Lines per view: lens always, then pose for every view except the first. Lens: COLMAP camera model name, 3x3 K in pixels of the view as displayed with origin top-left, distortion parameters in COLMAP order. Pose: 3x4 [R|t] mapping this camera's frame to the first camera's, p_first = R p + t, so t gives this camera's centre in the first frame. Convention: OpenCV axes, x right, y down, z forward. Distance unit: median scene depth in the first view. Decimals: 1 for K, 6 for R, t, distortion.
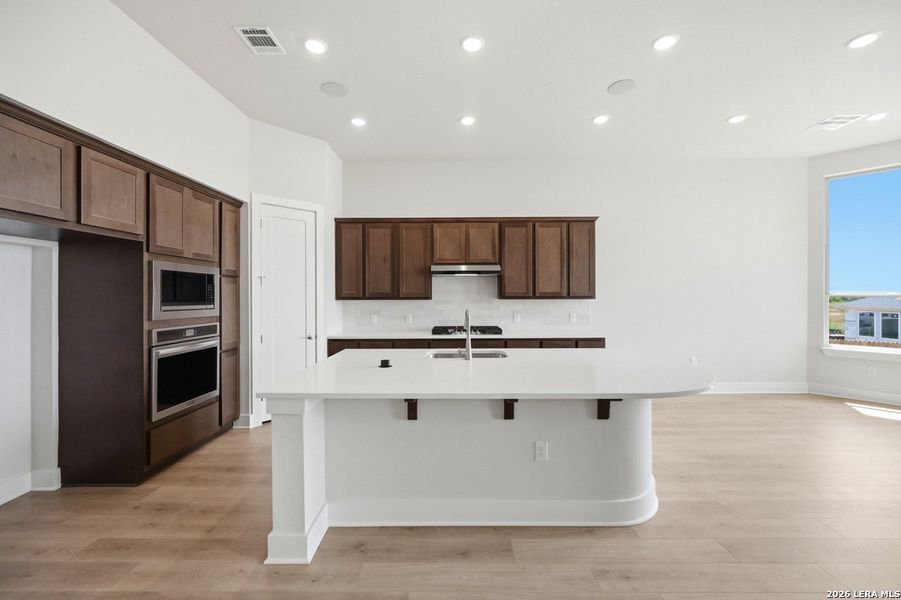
lens RADIAL K [[362.1, 0, 452.5], [0, 362.1, 295.1], [0, 0, 1]] dist [-0.000064, -0.000022]
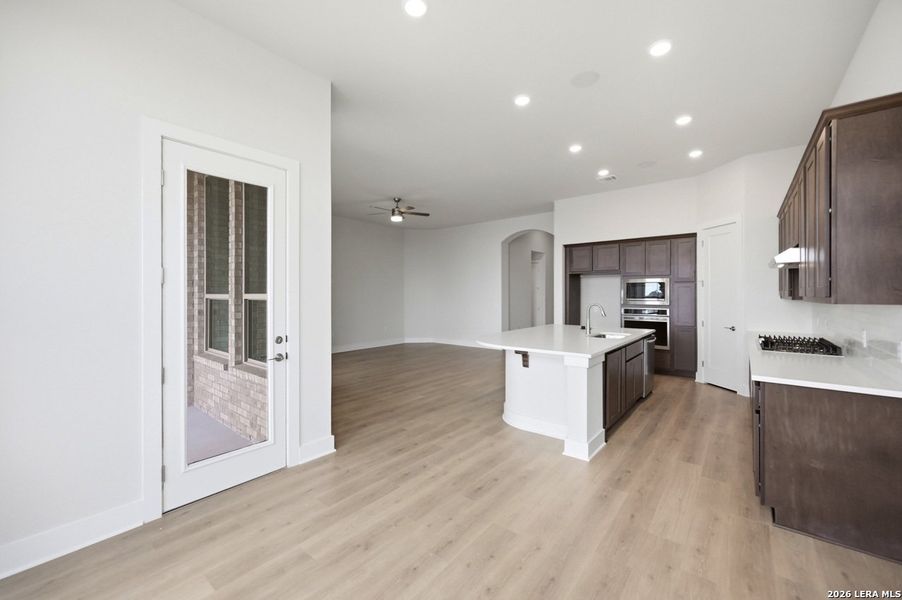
lens RADIAL K [[359.5, 0, 451.3], [0, 359.5, 295.0], [0, 0, 1]] dist [-0.000807, -0.000504]
pose [[-0.628254, 0.004765, -0.777994, 1.011913], [0.002068, 0.999988, 0.004455, -0.002027], [0.778006, 0.001189, -0.628256, 0.928460]]
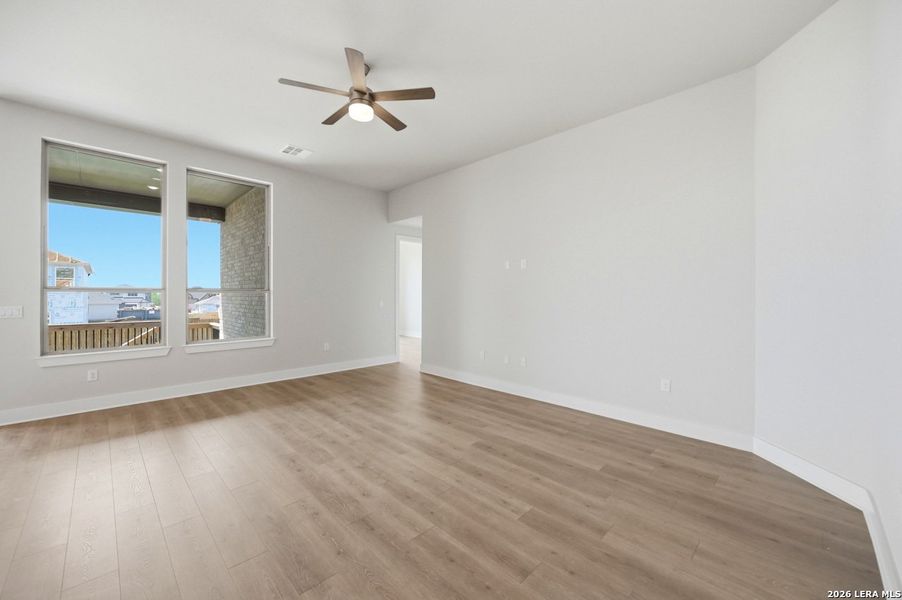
lens RADIAL K [[348.1, 0, 451.0], [0, 348.1, 300.0], [0, 0, 1]] dist [-0.000353, -0.000029]
pose [[-0.713580, -0.010350, 0.700497, -0.584509], [0.001378, 0.999868, 0.016176, 0.018414], [-0.700572, 0.012508, -0.713472, 0.134392]]
